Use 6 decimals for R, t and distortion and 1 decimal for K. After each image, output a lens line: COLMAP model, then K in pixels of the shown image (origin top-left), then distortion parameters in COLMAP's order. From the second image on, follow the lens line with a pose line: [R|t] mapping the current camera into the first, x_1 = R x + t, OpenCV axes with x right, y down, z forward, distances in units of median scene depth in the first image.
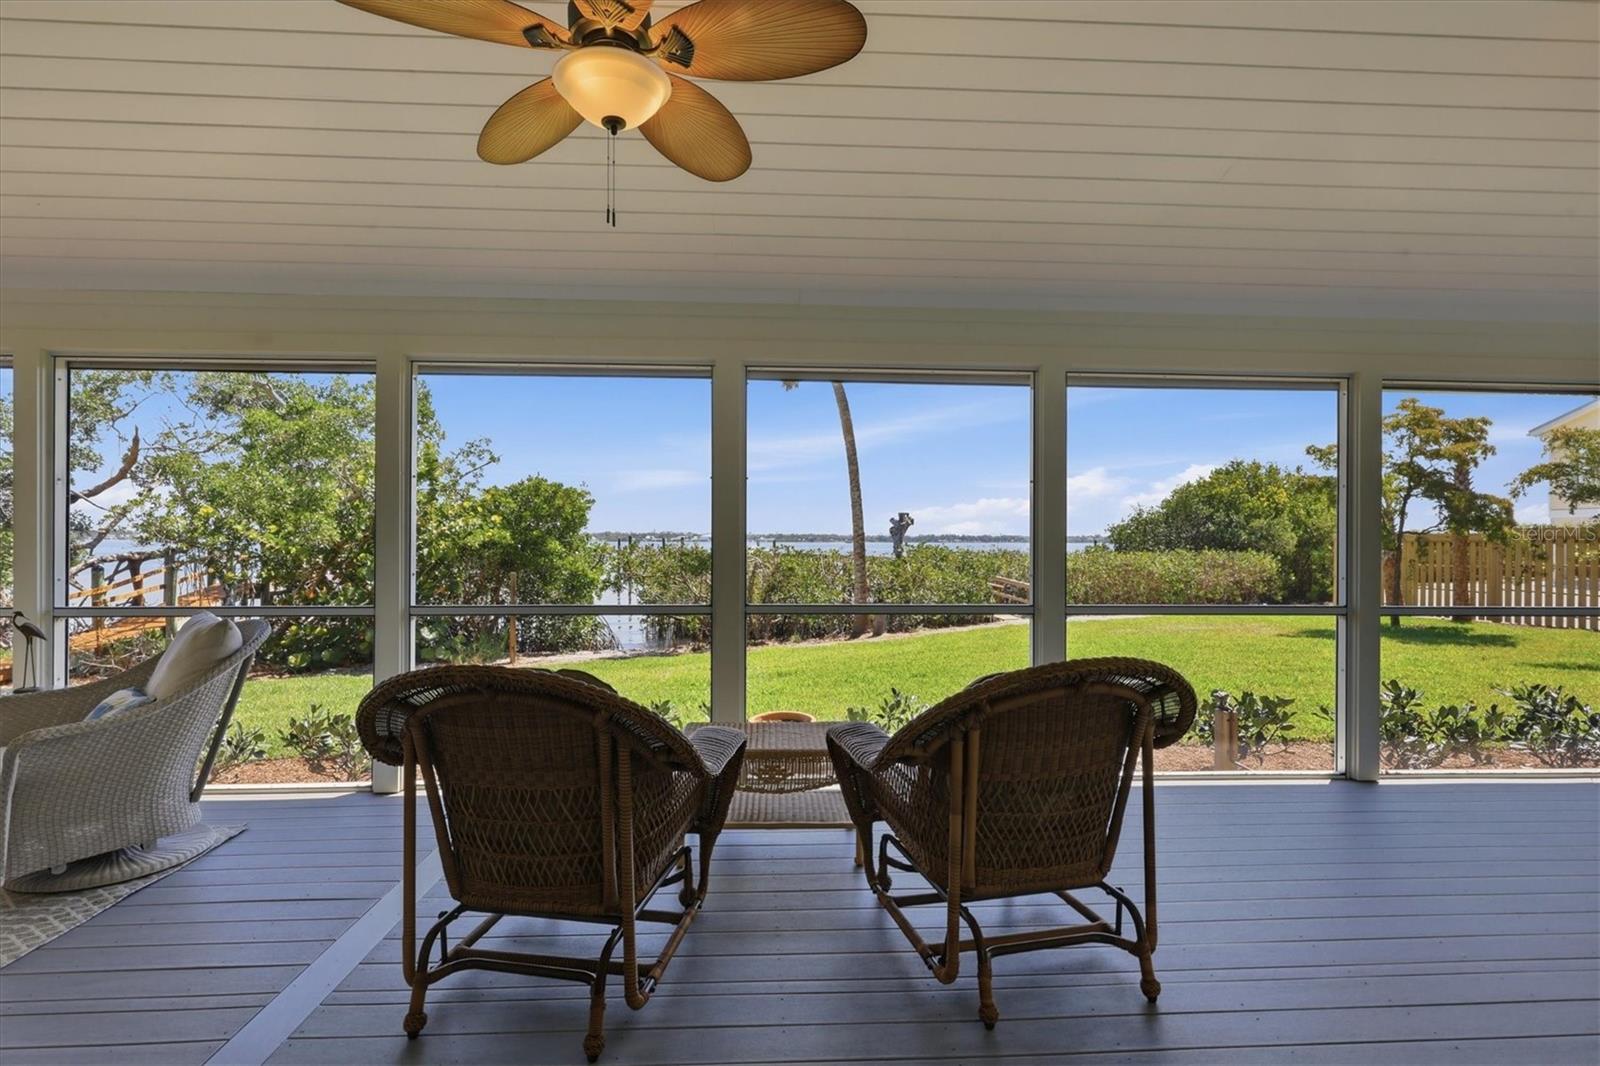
lens RADIAL K [[771.8, 0, 799.8], [0, 771.8, 541.7], [0, 0, 1]] dist [-0.000766, -0.000386]
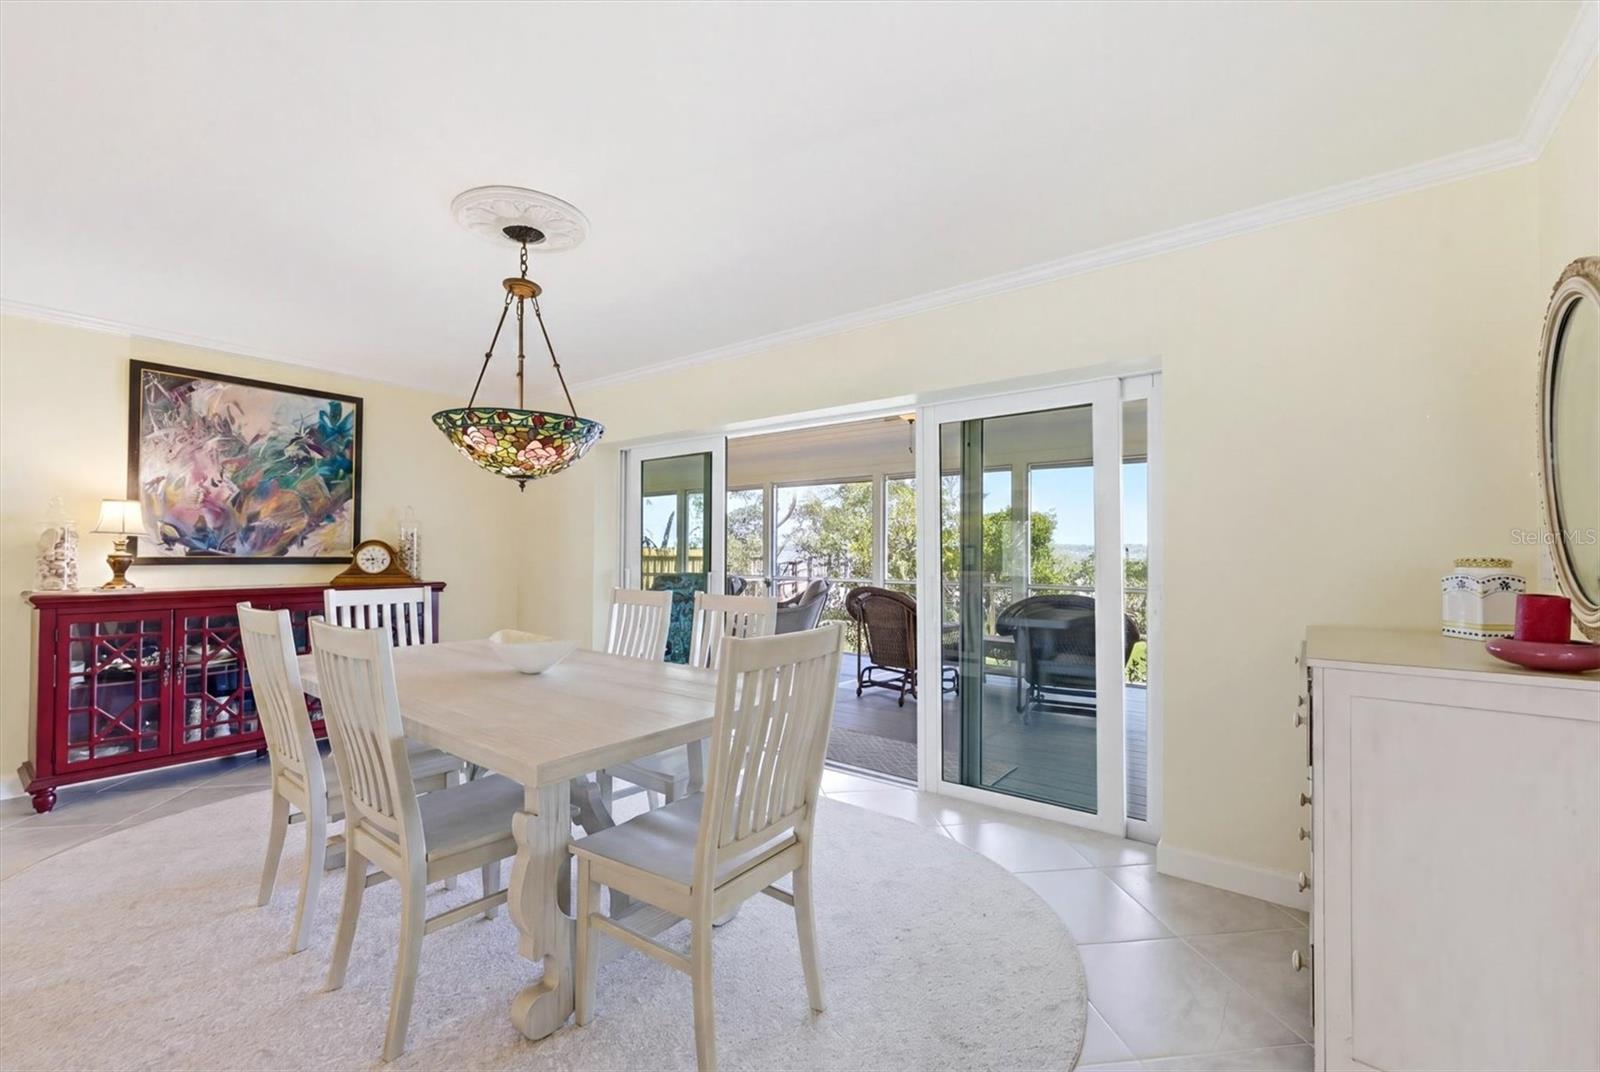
lens RADIAL K [[667.7, 0, 800.0], [0, 667.7, 536.0], [0, 0, 1]] dist [0.000442, 0.000012]
pose [[0.762994, -0.019041, -0.646125, 0.172868], [0.004379, 0.999695, -0.024290, -0.000723], [0.646391, 0.015704, 0.762845, -0.202728]]
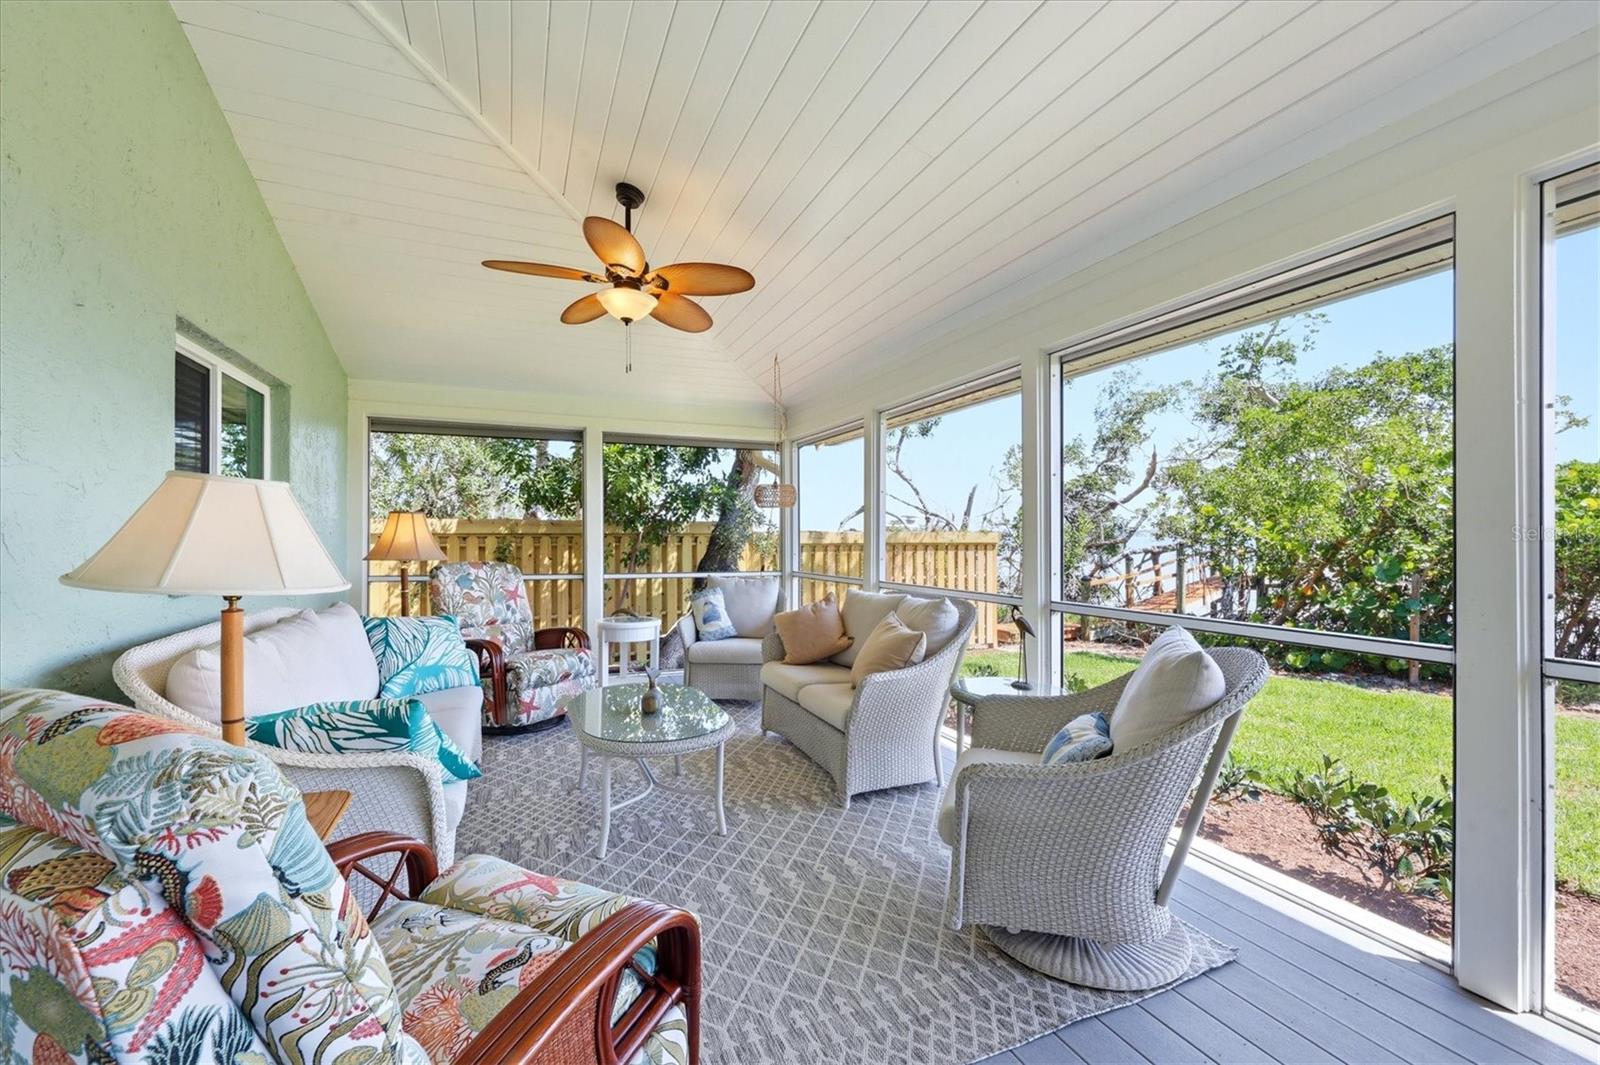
lens RADIAL K [[657.1, 0, 800.0], [0, 657.1, 532.5], [0, 0, 1]] dist [0.000892, -0.000180]
pose [[0.346352, -0.009870, -0.938053, -0.078531], [0.002164, 0.999950, -0.009722, 0.000821], [0.938102, 0.001338, 0.346356, 0.113812]]
